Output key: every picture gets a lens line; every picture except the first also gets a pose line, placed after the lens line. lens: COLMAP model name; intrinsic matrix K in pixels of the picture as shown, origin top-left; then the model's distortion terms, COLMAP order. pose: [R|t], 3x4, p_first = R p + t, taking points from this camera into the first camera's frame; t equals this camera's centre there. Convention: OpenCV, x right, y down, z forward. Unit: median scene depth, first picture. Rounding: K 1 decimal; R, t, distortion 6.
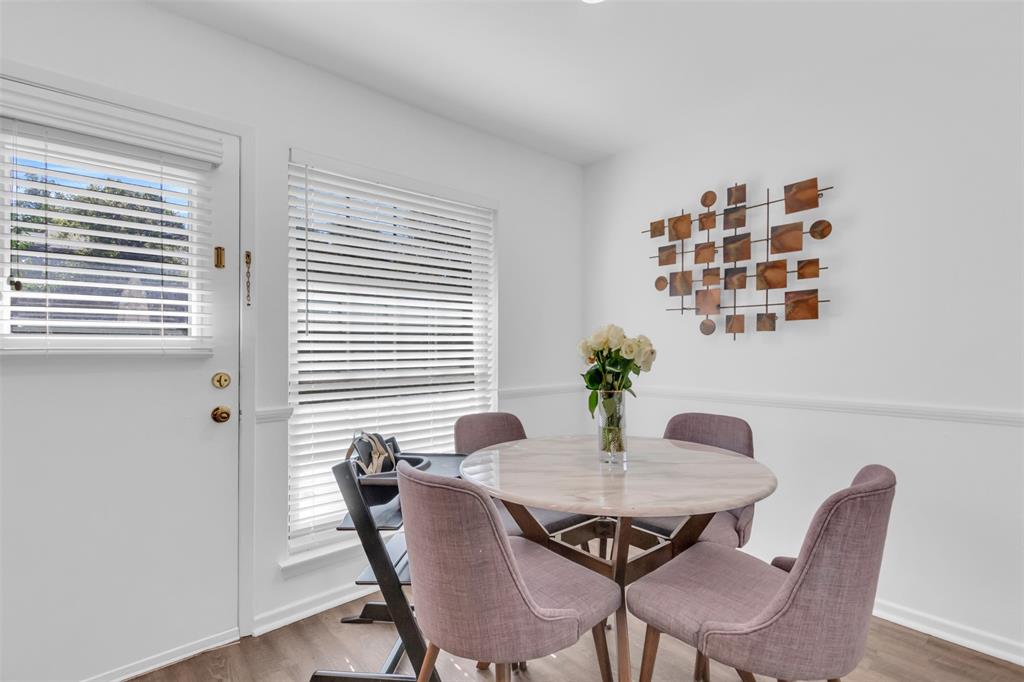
lens RADIAL K [[471.4, 0, 509.8], [0, 471.4, 342.3], [0, 0, 1]] dist [0.012850, -0.000905]
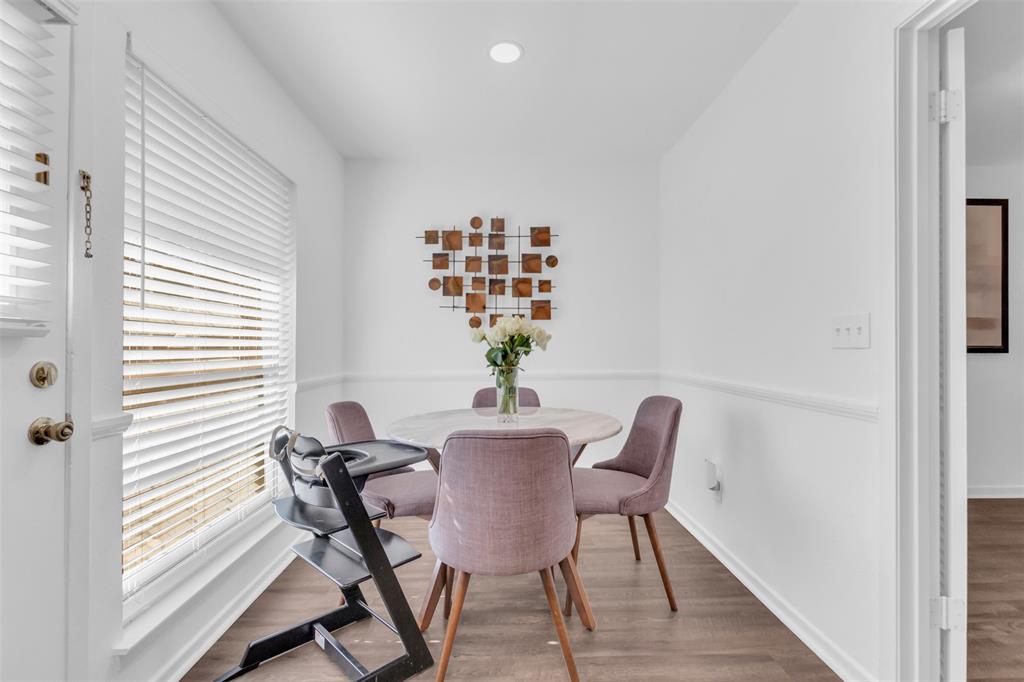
lens RADIAL K [[471.4, 0, 509.8], [0, 471.4, 344.0], [0, 0, 1]] dist [0.012850, -0.000905]
pose [[0.633301, 0.005762, 0.773884, -0.528053], [-0.007374, 0.999972, -0.001411, 0.028197], [-0.773871, -0.004813, 0.633326, 0.121094]]
